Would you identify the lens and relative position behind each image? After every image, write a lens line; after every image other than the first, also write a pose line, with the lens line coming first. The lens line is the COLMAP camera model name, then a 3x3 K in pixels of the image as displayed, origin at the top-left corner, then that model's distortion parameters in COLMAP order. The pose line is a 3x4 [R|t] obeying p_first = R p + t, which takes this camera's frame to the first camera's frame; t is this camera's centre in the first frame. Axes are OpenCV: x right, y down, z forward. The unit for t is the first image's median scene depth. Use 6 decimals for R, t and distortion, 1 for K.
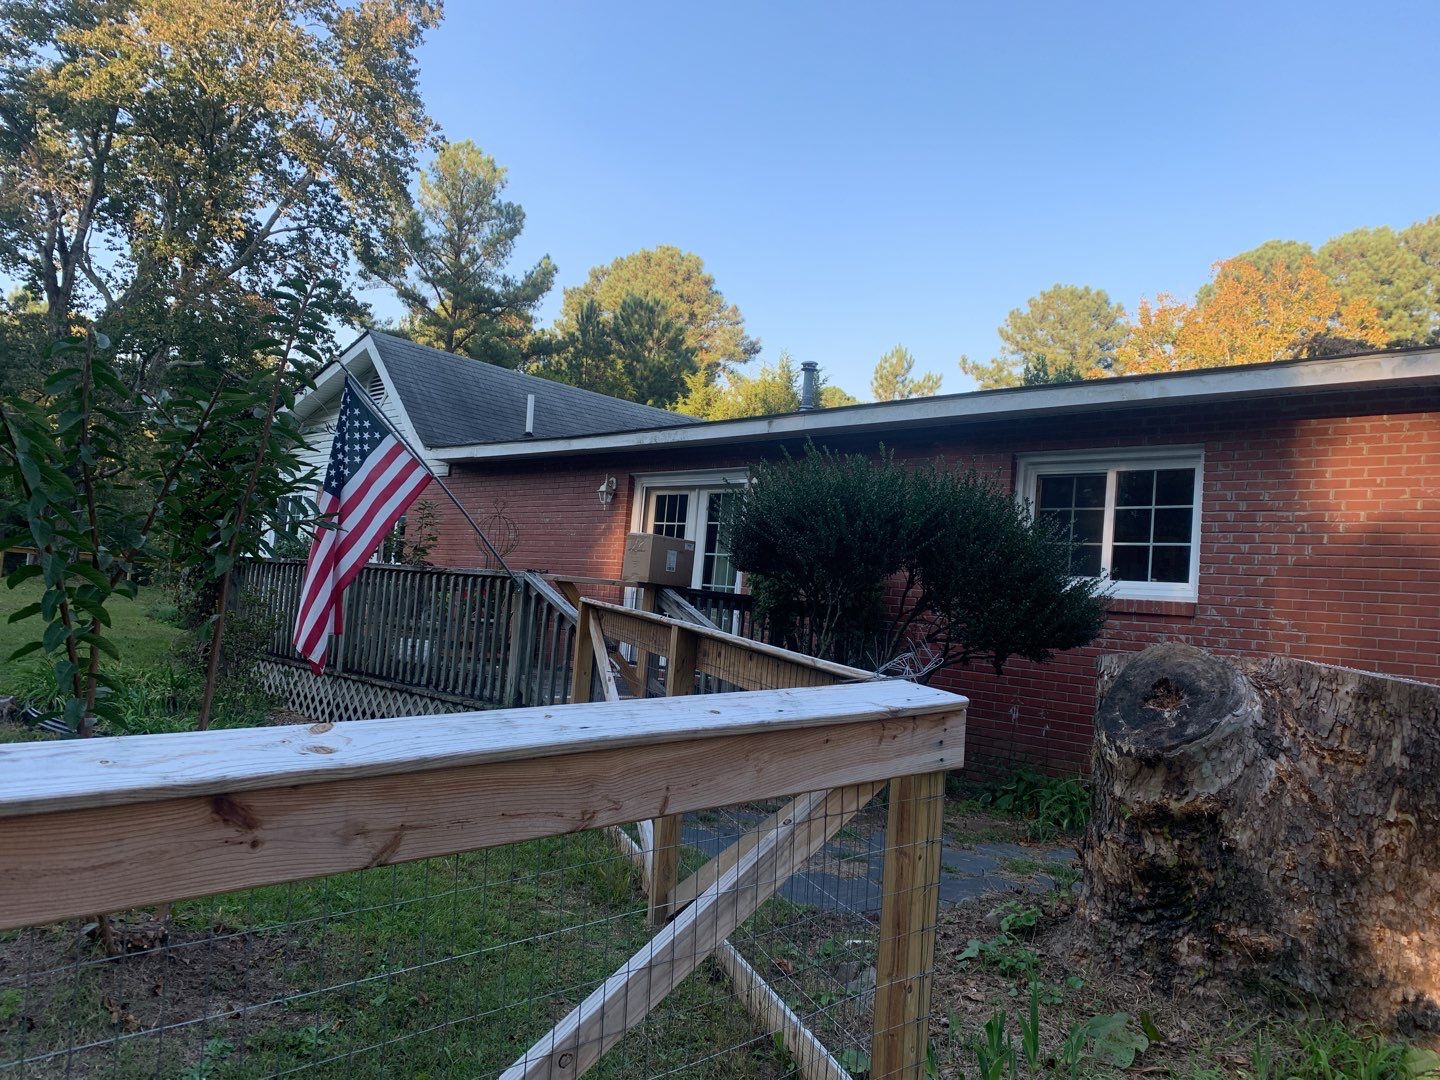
lens RADIAL K [[1059.2, 0, 720.0], [0, 1059.2, 540.0], [0, 0, 1]] dist [0.013268, -0.011999]
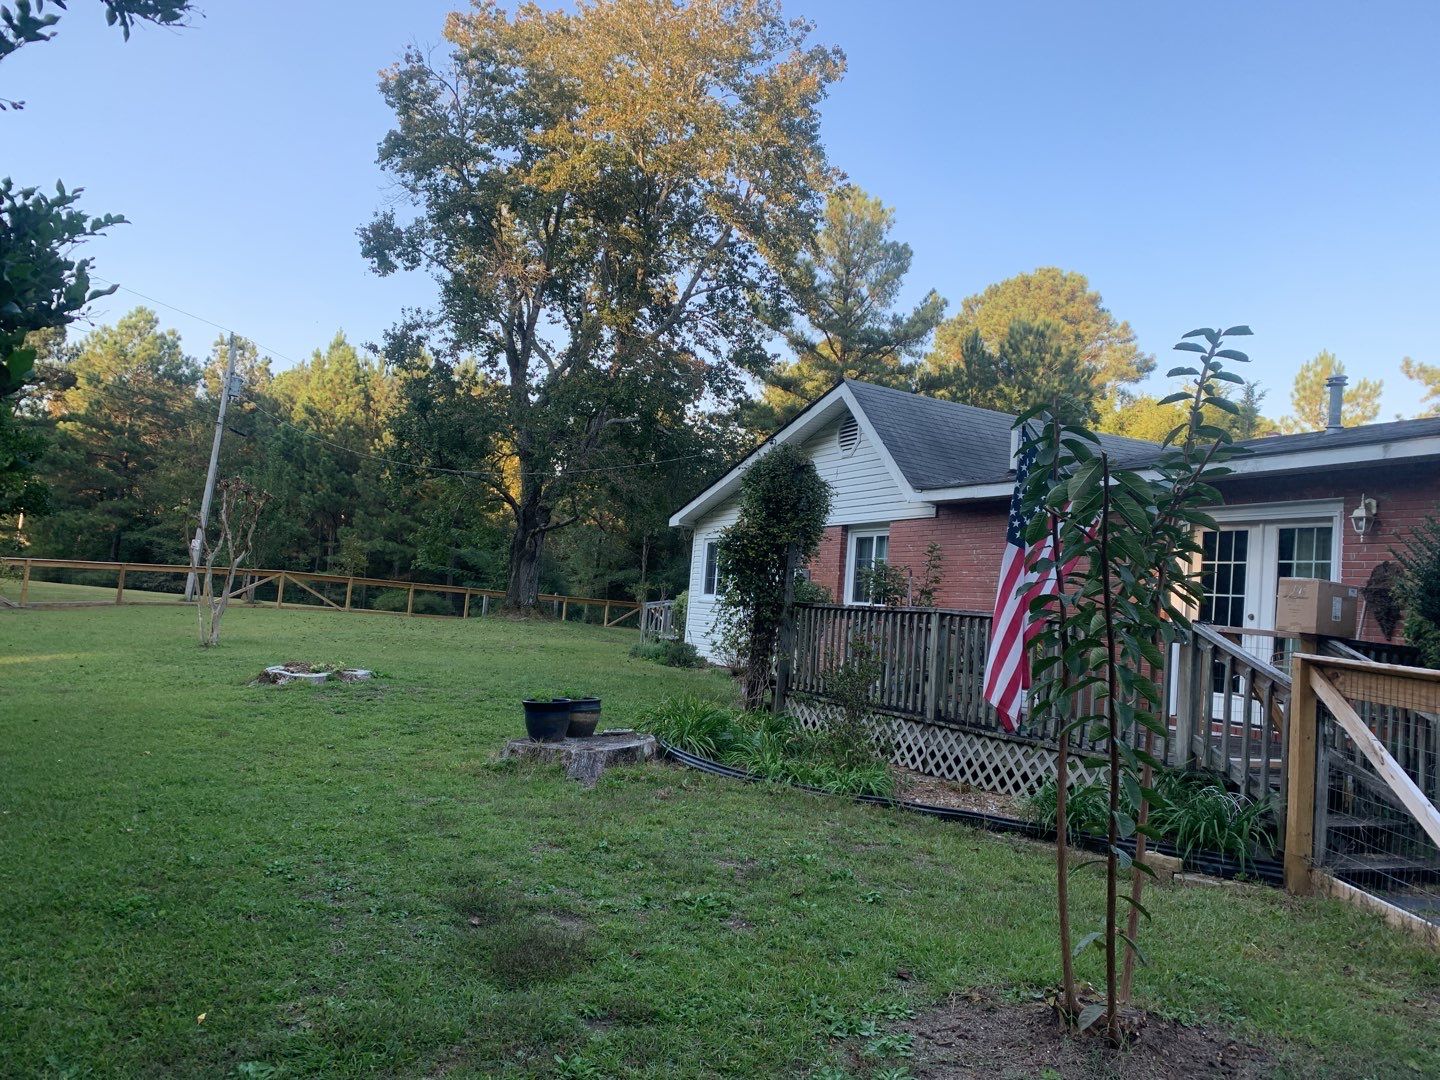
lens RADIAL K [[1025.8, 0, 676.9], [0, 1025.8, 575.0], [0, 0, 1]] dist [0.003777, -0.002943]
pose [[0.952685, -0.019511, -0.303331, -0.329006], [0.021748, 0.999755, 0.004000, -0.025664], [0.303179, -0.010407, 0.952877, -0.001867]]
